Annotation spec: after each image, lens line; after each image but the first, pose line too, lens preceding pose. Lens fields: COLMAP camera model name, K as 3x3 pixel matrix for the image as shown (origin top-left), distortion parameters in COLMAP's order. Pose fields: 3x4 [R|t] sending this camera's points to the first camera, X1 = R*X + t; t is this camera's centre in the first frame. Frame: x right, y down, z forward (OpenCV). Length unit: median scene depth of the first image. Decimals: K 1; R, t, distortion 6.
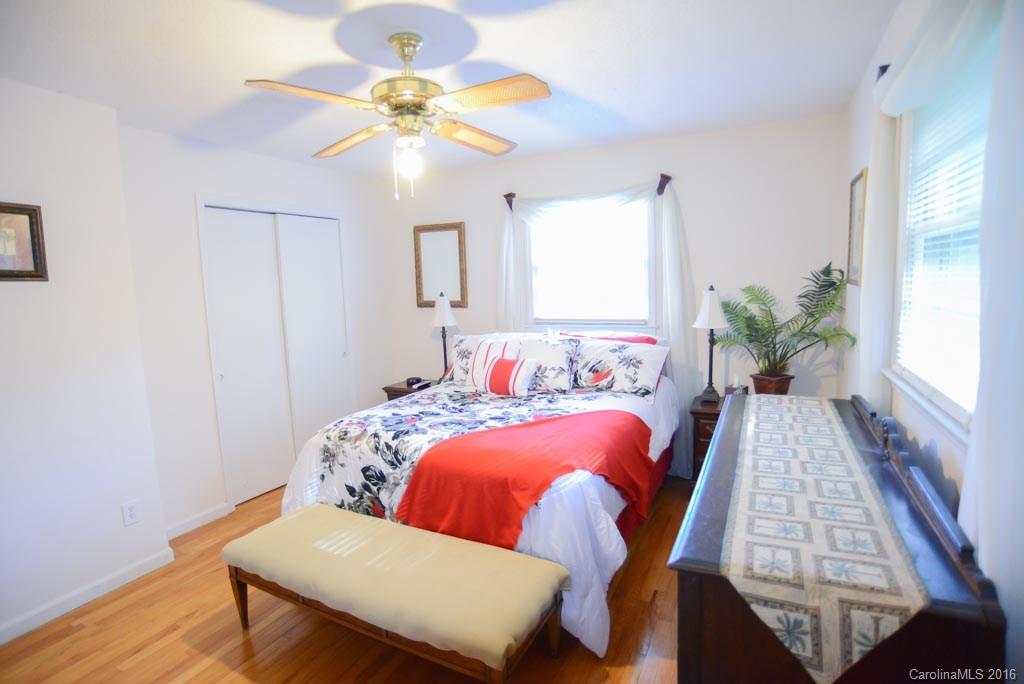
lens RADIAL K [[521.2, 0, 504.7], [0, 521.2, 343.8], [0, 0, 1]] dist [-0.109929, 0.052004]
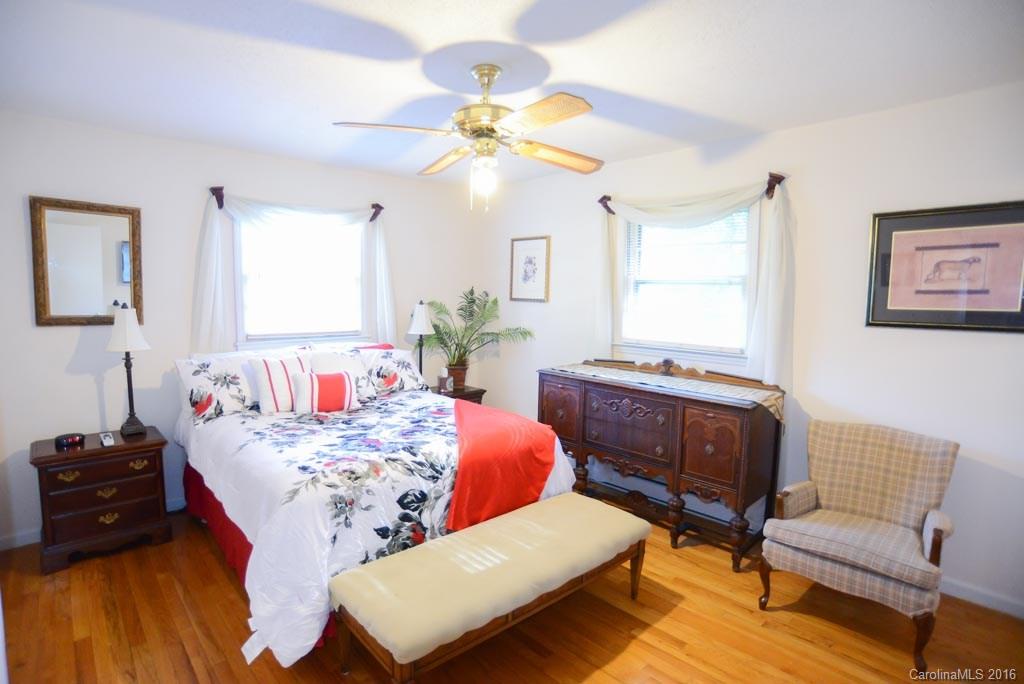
lens RADIAL K [[521.2, 0, 504.7], [0, 521.2, 343.8], [0, 0, 1]] dist [-0.109929, 0.052004]
pose [[0.337914, -0.050542, 0.939819, -0.995998], [0.088325, 0.995853, 0.021798, -0.022085], [-0.937023, 0.075644, 0.340977, 0.499278]]
